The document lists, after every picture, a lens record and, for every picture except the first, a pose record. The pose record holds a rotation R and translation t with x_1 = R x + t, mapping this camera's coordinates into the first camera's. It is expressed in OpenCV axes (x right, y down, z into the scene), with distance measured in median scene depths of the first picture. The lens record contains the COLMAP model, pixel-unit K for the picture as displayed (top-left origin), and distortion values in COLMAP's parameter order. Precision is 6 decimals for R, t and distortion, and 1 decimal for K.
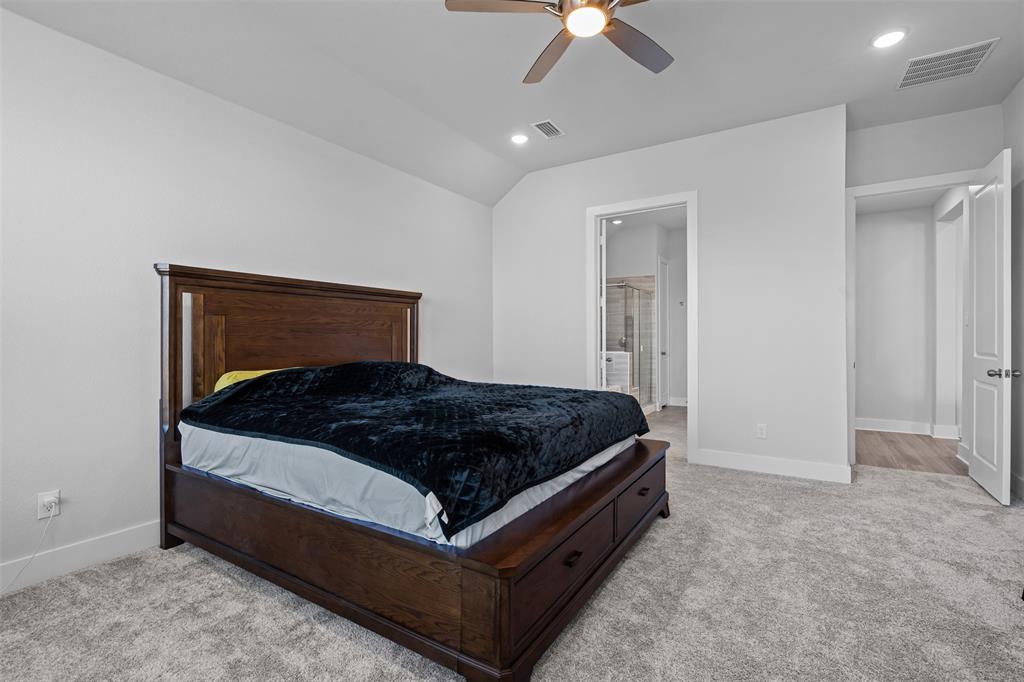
lens RADIAL K [[468.6, 0, 512.0], [0, 468.6, 341.0], [0, 0, 1]] dist [-0.002034, 0.000074]
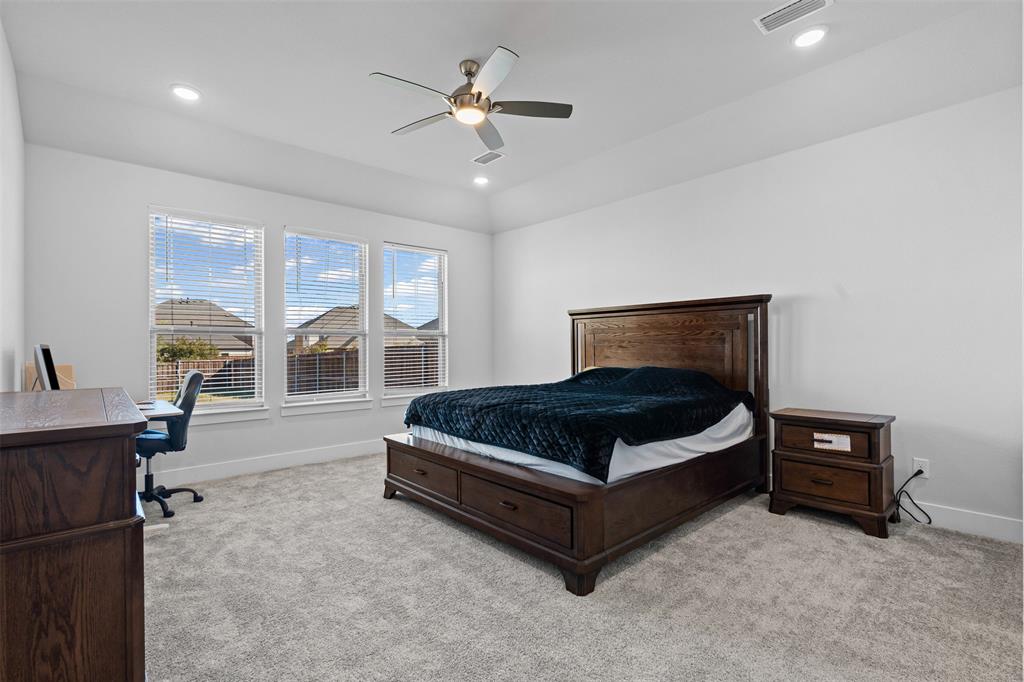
lens RADIAL K [[470.9, 0, 512.0], [0, 470.9, 341.0], [0, 0, 1]] dist [-0.000982, -0.000017]
pose [[-0.274920, -0.008220, -0.961432, 0.076372], [-0.001386, 0.999966, -0.008153, -0.000882], [0.961466, -0.000909, -0.274921, 0.078177]]
